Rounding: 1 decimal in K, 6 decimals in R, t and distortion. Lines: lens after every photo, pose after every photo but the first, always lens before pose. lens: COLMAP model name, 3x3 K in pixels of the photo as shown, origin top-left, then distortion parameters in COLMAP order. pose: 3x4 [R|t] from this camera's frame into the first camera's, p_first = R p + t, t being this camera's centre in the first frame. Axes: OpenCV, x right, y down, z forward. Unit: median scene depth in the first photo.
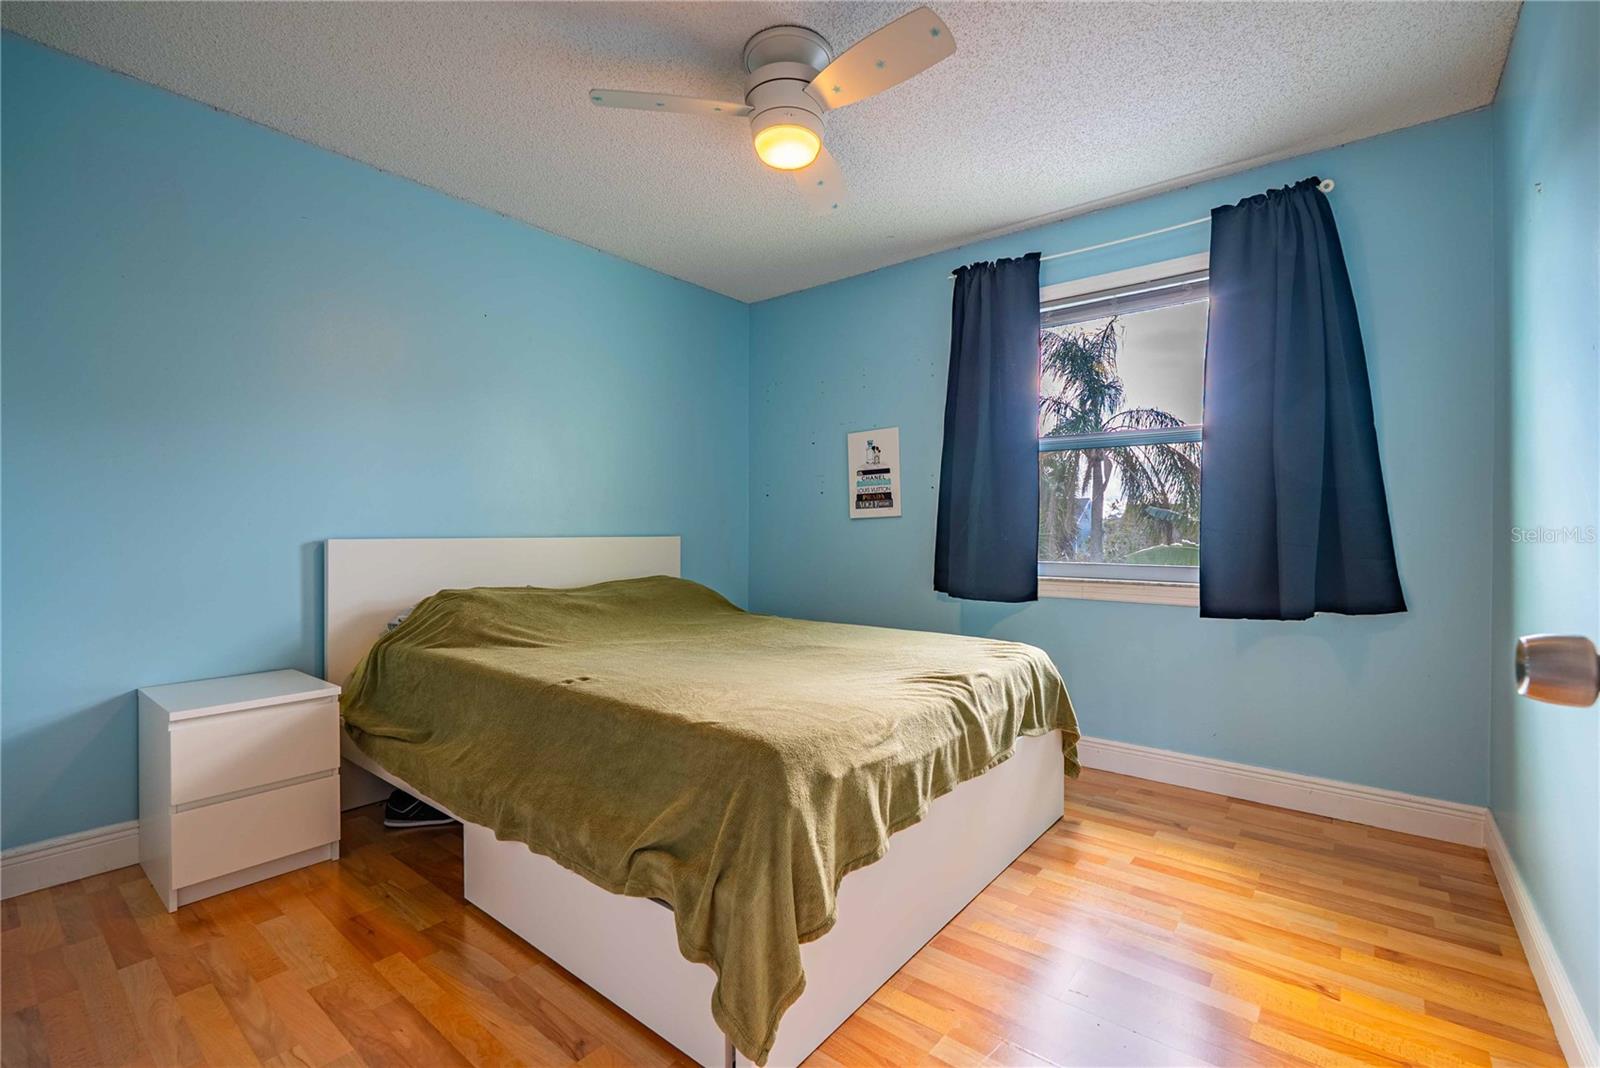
lens RADIAL K [[703.6, 0, 805.1], [0, 703.6, 534.6], [0, 0, 1]] dist [-0.003396, 0.002154]
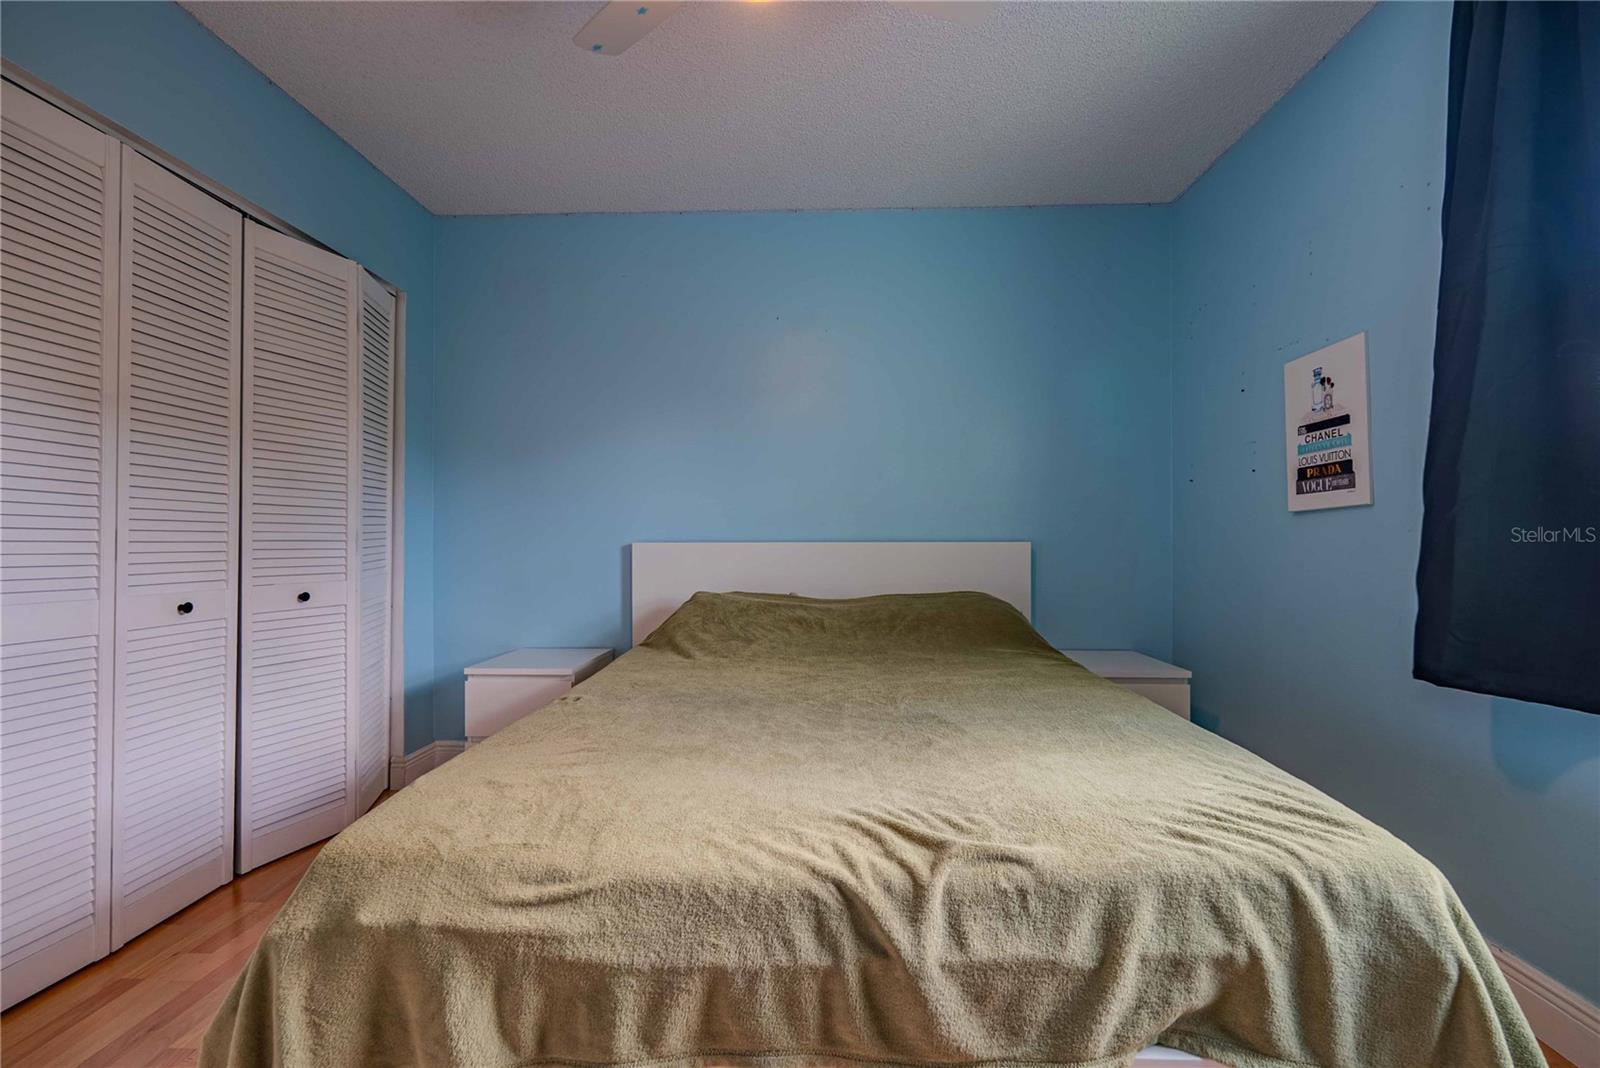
lens RADIAL K [[703.6, 0, 804.1], [0, 703.6, 536.0], [0, 0, 1]] dist [-0.003396, 0.002154]
pose [[0.594716, -0.002936, -0.803930, 0.297848], [-0.001850, 0.999986, -0.005020, 0.000198], [0.803934, 0.004473, 0.594702, 0.358103]]
